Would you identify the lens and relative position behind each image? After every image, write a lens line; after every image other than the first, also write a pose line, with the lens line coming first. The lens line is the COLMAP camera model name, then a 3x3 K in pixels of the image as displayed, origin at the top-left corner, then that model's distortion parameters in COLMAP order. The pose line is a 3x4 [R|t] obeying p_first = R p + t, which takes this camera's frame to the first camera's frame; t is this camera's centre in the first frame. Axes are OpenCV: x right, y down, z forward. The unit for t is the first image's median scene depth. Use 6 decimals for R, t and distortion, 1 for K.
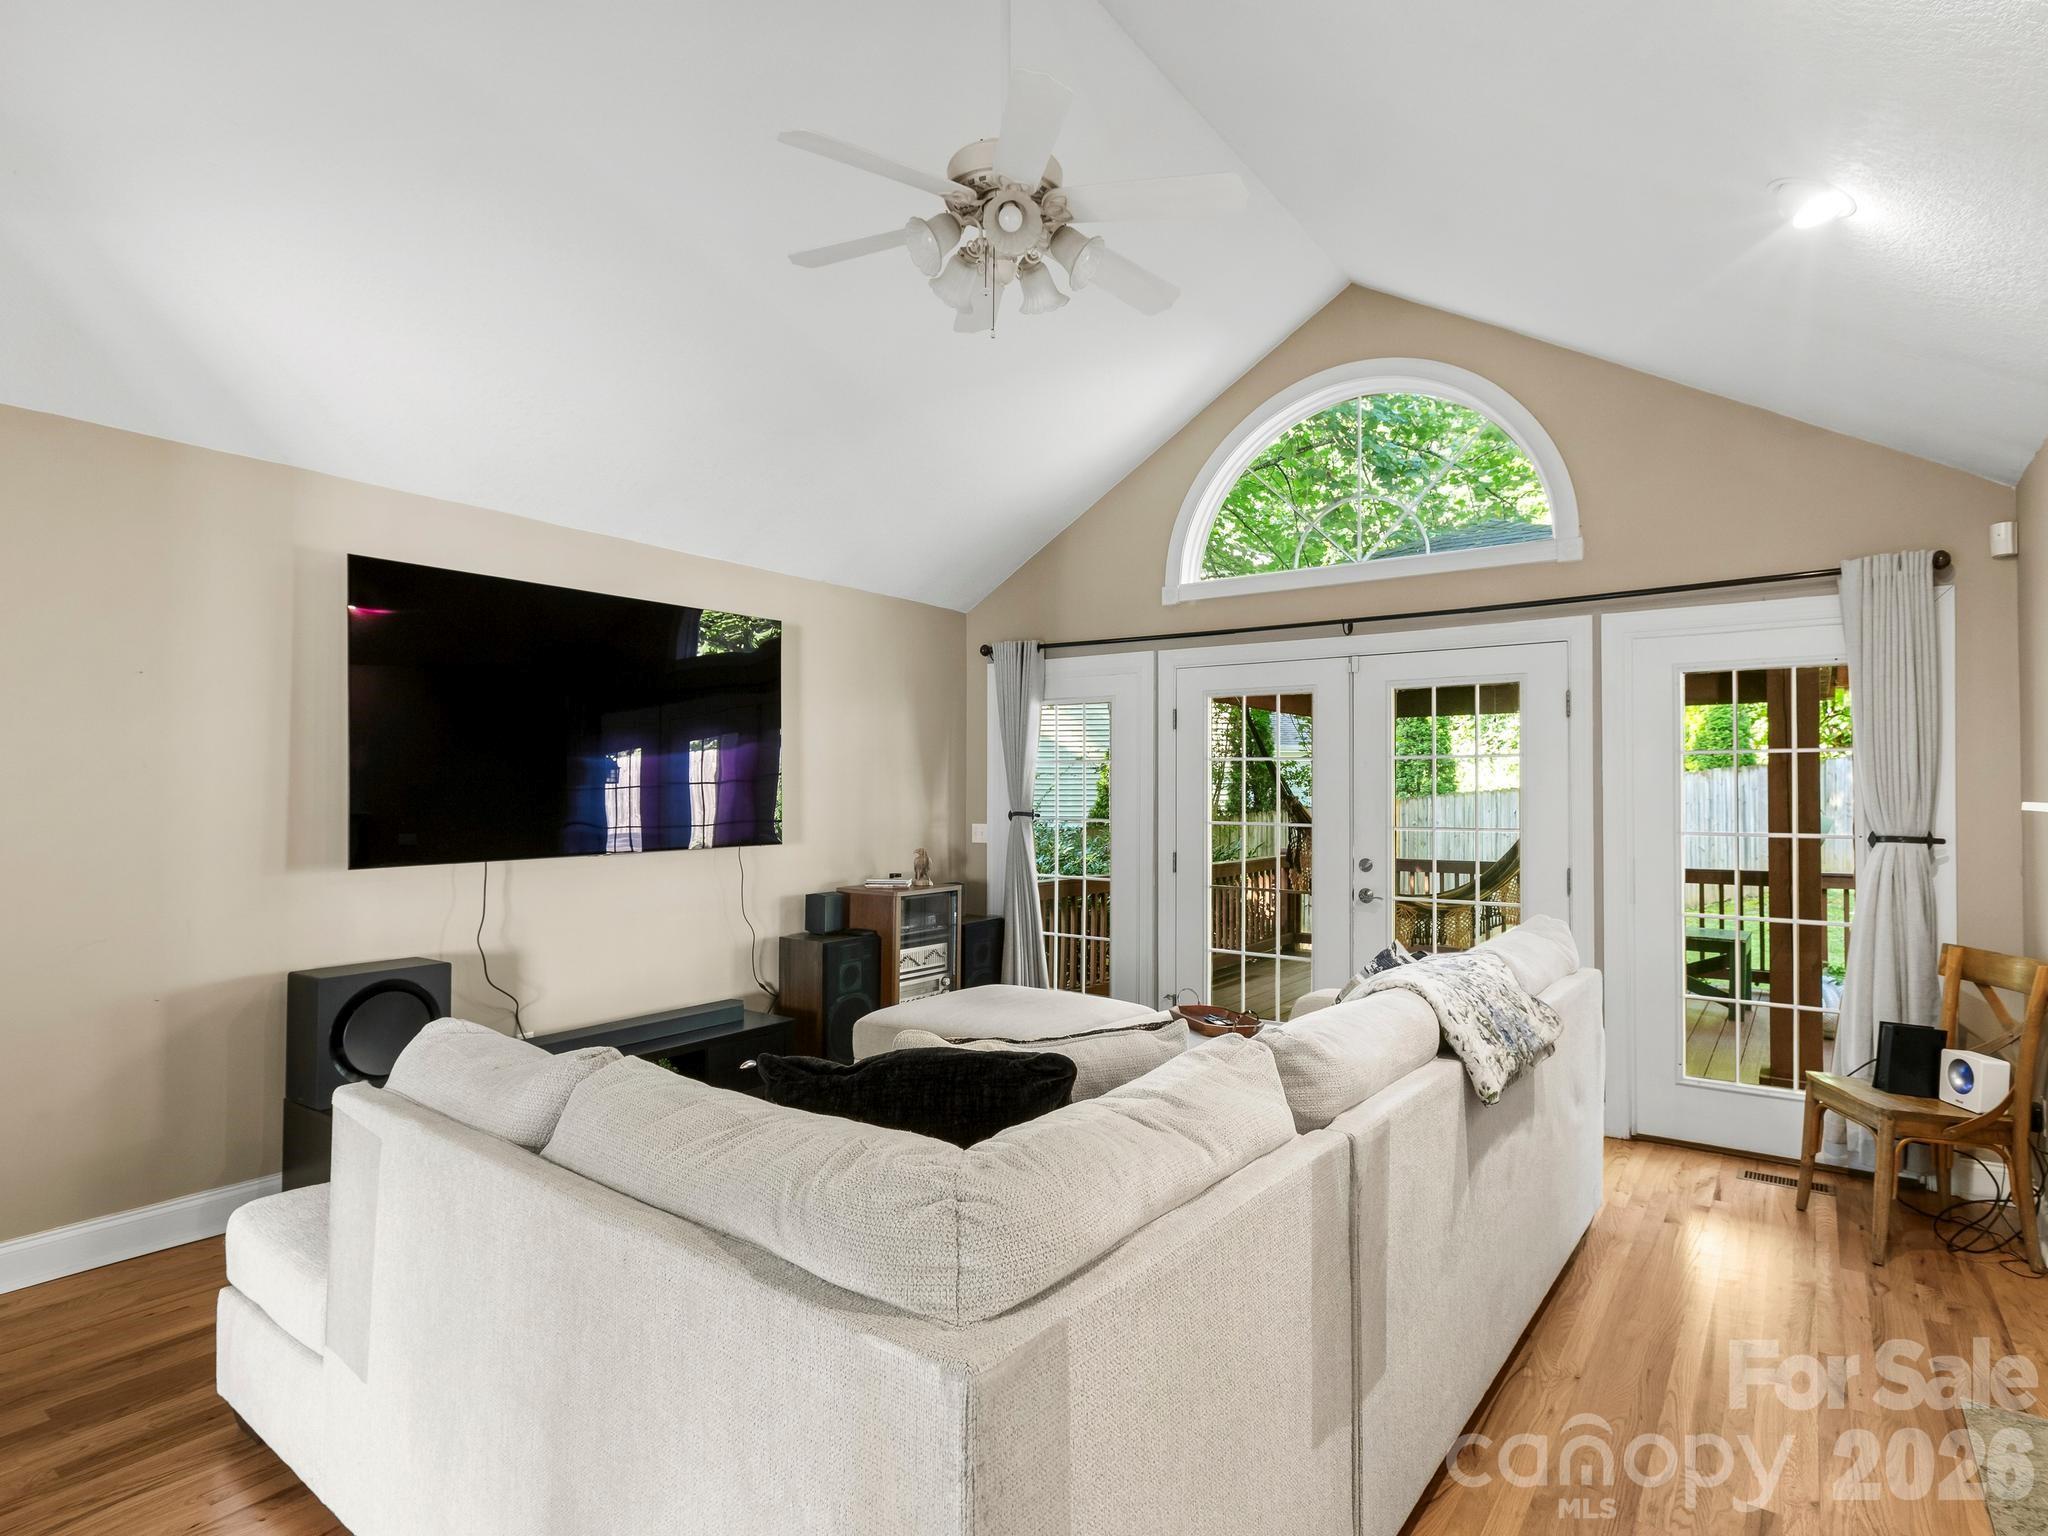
lens RADIAL K [[1075.7, 0, 1056.7], [0, 1075.7, 787.0], [0, 0, 1]] dist [0.005187, 0.001148]
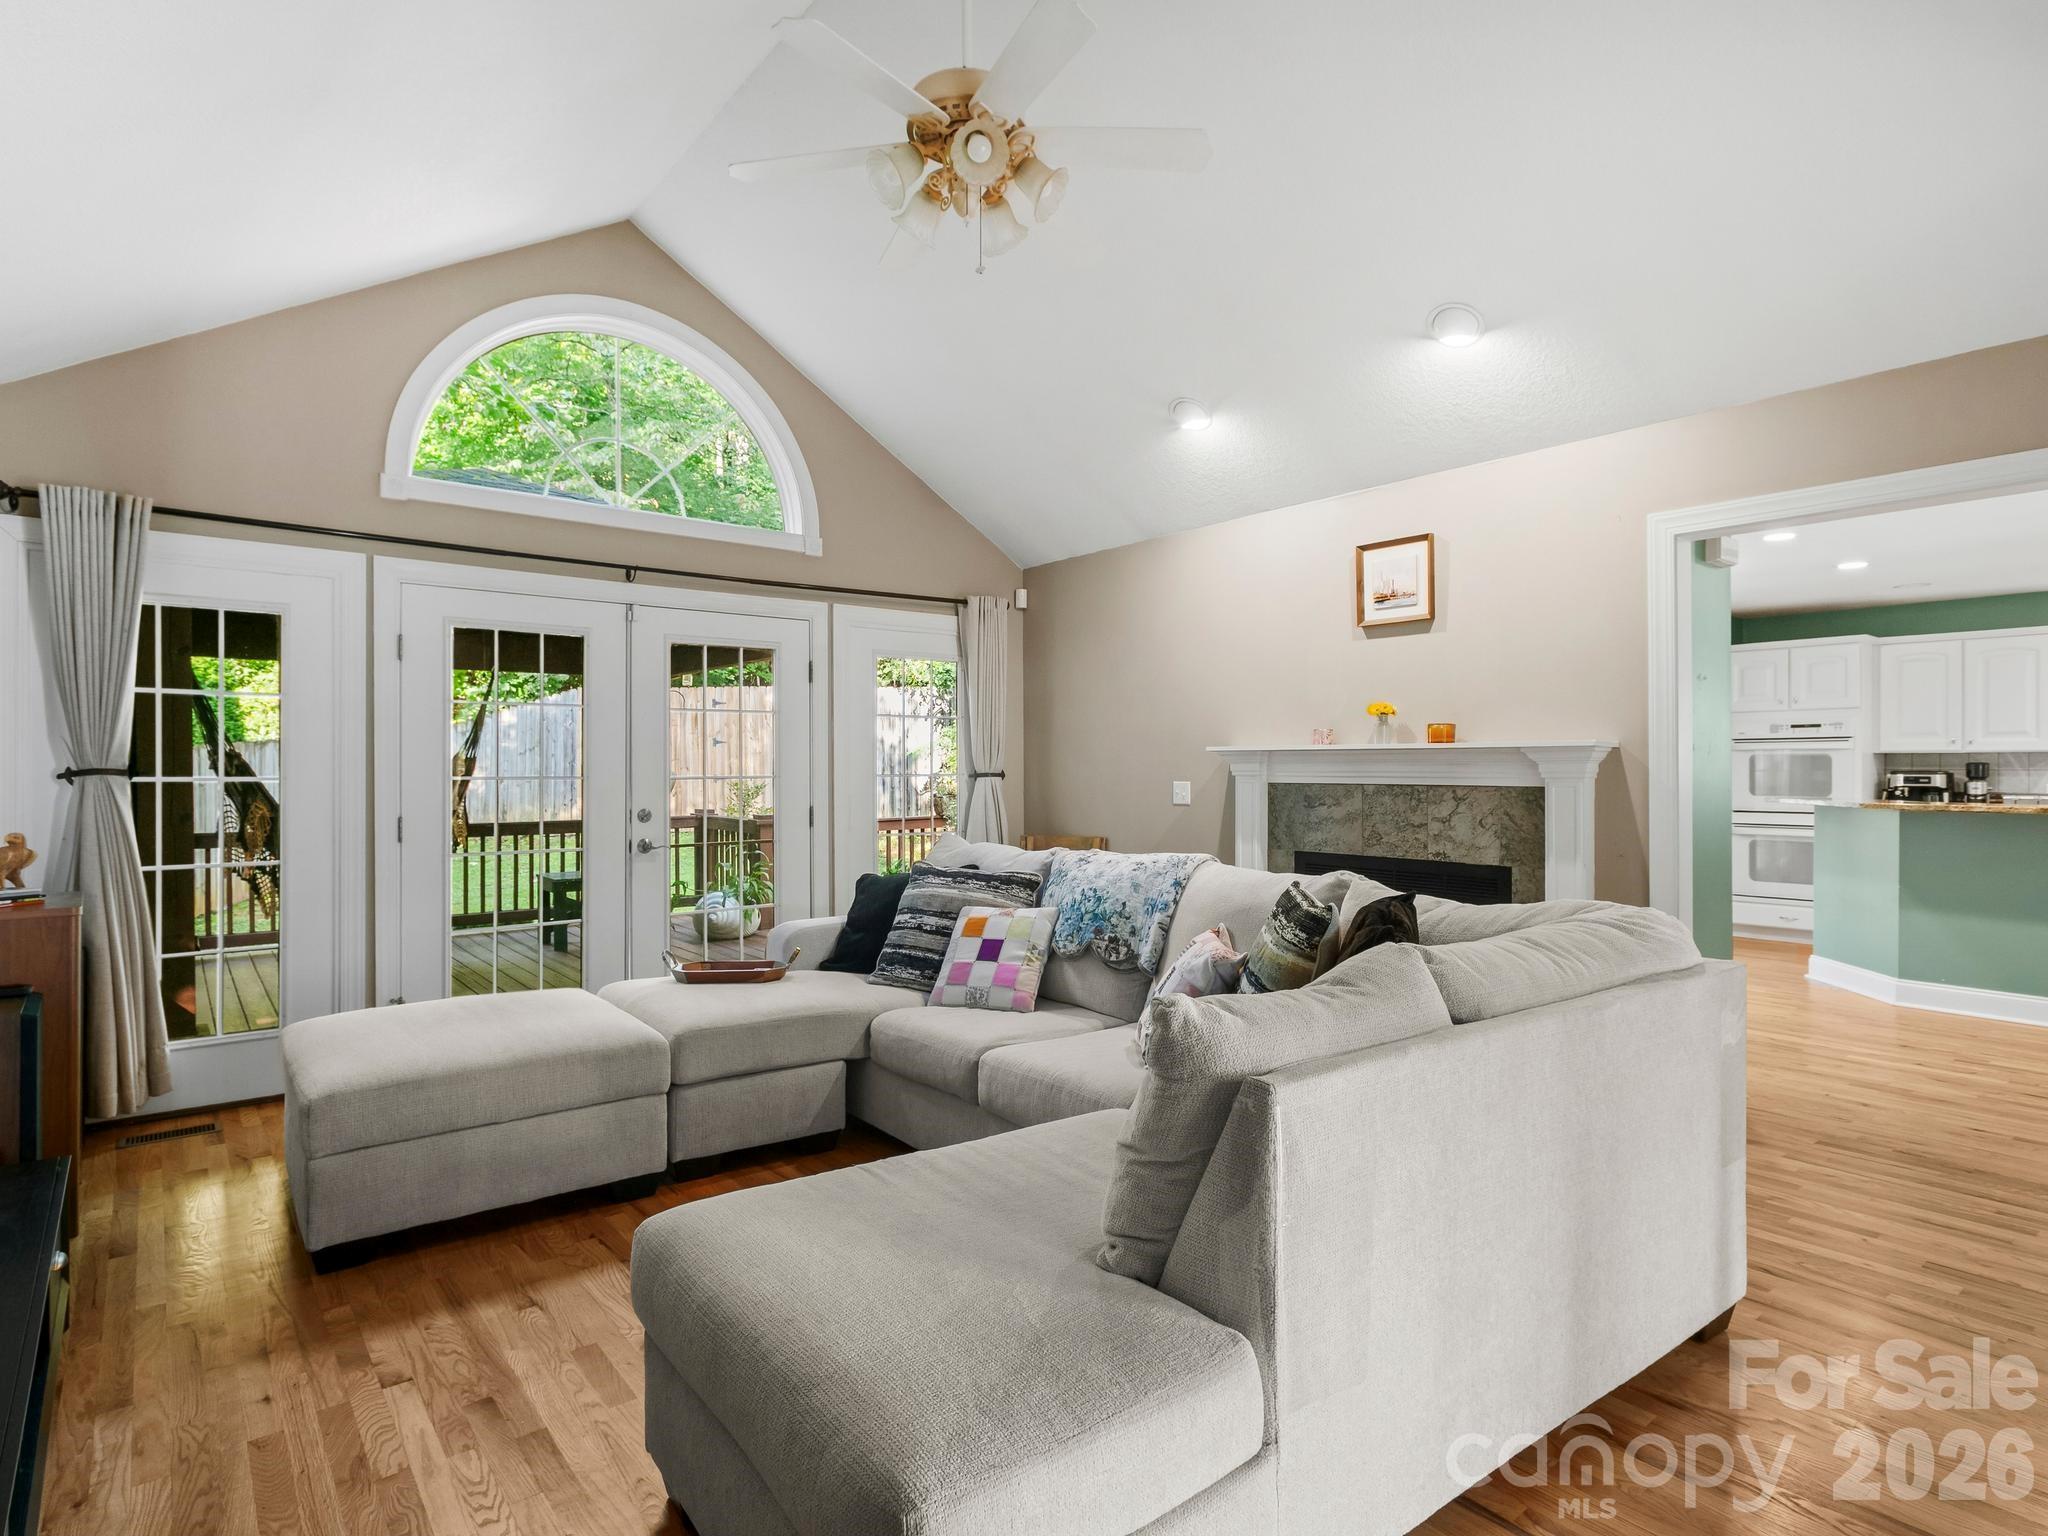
lens RADIAL K [[1075.7, 0, 1025.3], [0, 1075.7, 777.4], [0, 0, 1]] dist [0.005187, 0.001148]
pose [[0.284636, -0.015567, 0.958509, -0.546372], [-0.003452, 0.999845, 0.017264, 0.017752], [-0.958629, -0.008223, 0.284539, 0.359549]]
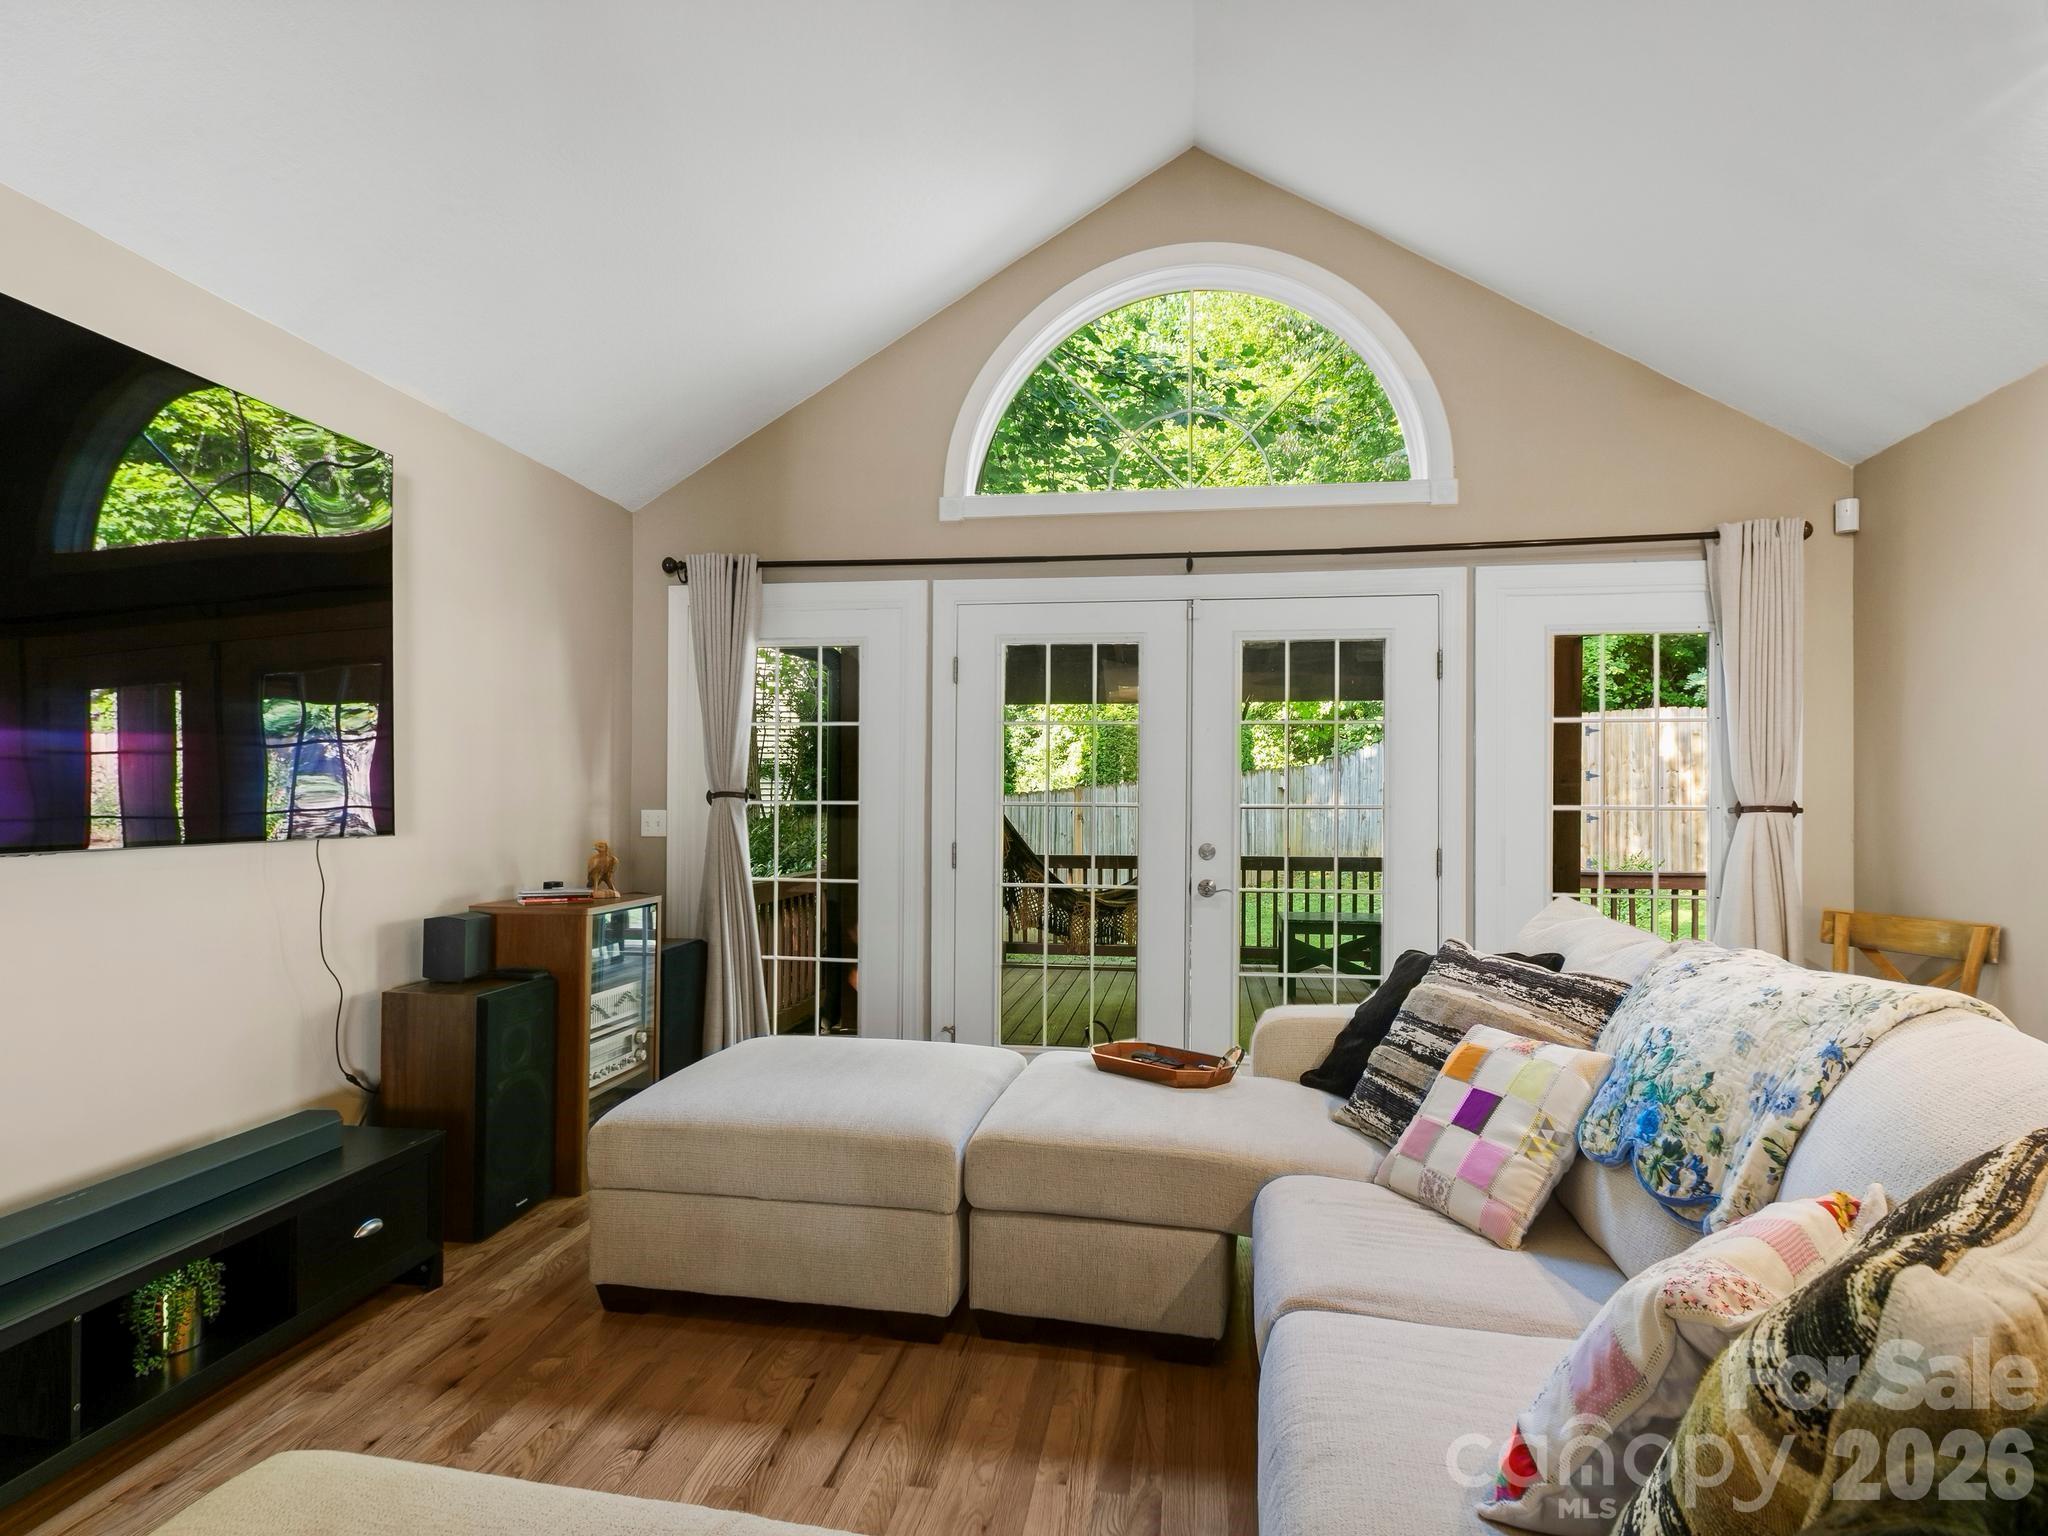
lens RADIAL K [[1075.7, 0, 1031.7], [0, 1075.7, 803.4], [0, 0, 1]] dist [0.005187, 0.001148]
pose [[0.897138, 0.000489, 0.441749, -0.193886], [-0.004118, 0.999965, 0.007255, 0.028426], [-0.441730, -0.008328, 0.897109, 0.298991]]
